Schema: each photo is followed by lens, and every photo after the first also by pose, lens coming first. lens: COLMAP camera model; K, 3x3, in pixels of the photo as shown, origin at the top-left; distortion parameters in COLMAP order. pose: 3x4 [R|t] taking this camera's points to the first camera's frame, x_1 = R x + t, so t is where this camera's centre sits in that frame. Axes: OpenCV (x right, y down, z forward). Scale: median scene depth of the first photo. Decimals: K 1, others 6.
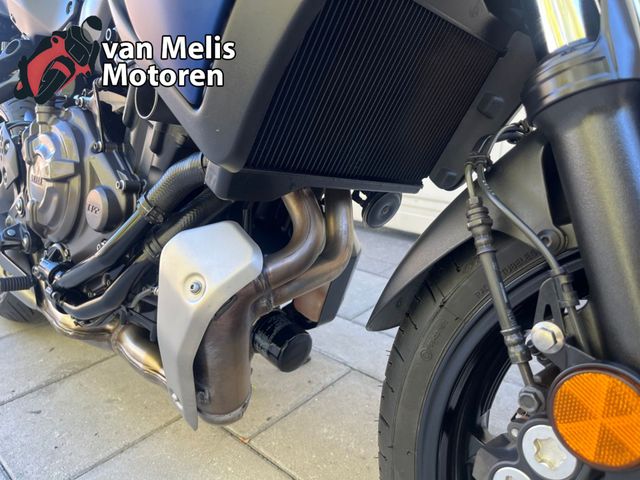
lens RADIAL K [[488.4, 0, 322.2], [0, 488.4, 242.6], [0, 0, 1]] dist [0.094005, -0.142072]
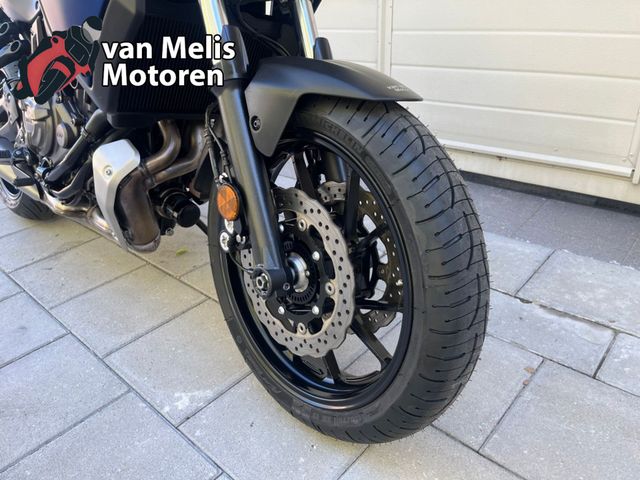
lens RADIAL K [[488.4, 0, 322.2], [0, 488.4, 242.6], [0, 0, 1]] dist [0.094005, -0.142072]
pose [[0.999084, -0.033988, -0.025994, 0.497081], [0.037663, 0.986841, 0.157247, 0.065631], [0.020307, -0.158082, 0.987217, -0.783569]]
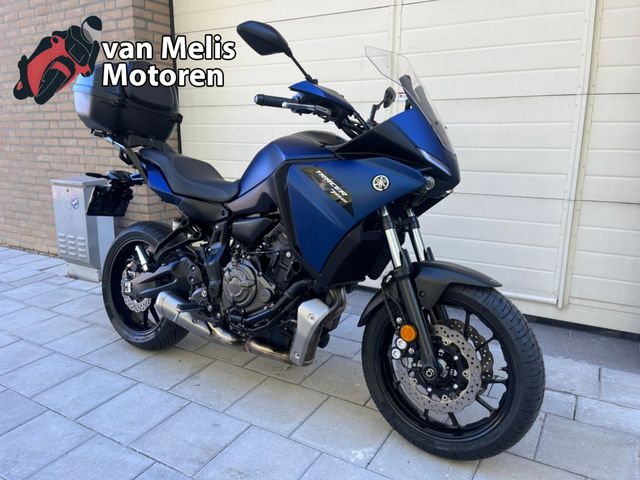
lens RADIAL K [[488.4, 0, 322.2], [0, 488.4, 242.6], [0, 0, 1]] dist [0.094005, -0.142072]
pose [[0.981871, -0.049259, 0.183040, -0.599234], [0.062199, 0.995903, -0.065638, -0.162038], [-0.179057, 0.075832, 0.980912, -1.917105]]
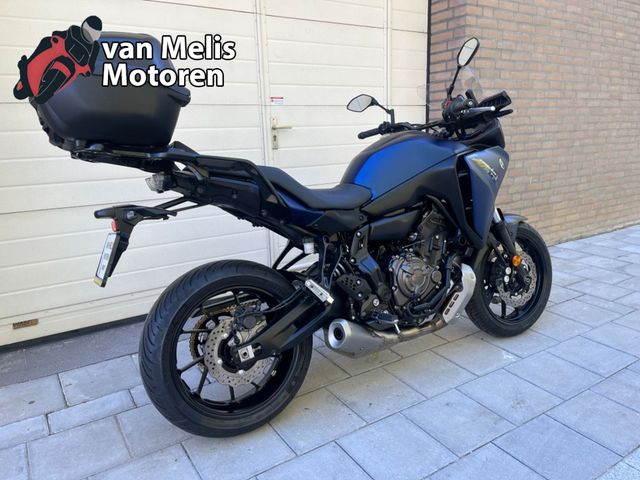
lens RADIAL K [[488.4, 0, 322.2], [0, 488.4, 242.6], [0, 0, 1]] dist [0.094005, -0.142072]
pose [[0.261653, -0.238125, 0.935326, -3.539355], [0.314896, 0.937120, 0.150491, -0.978691], [-0.912348, 0.255153, 0.320184, 0.522215]]
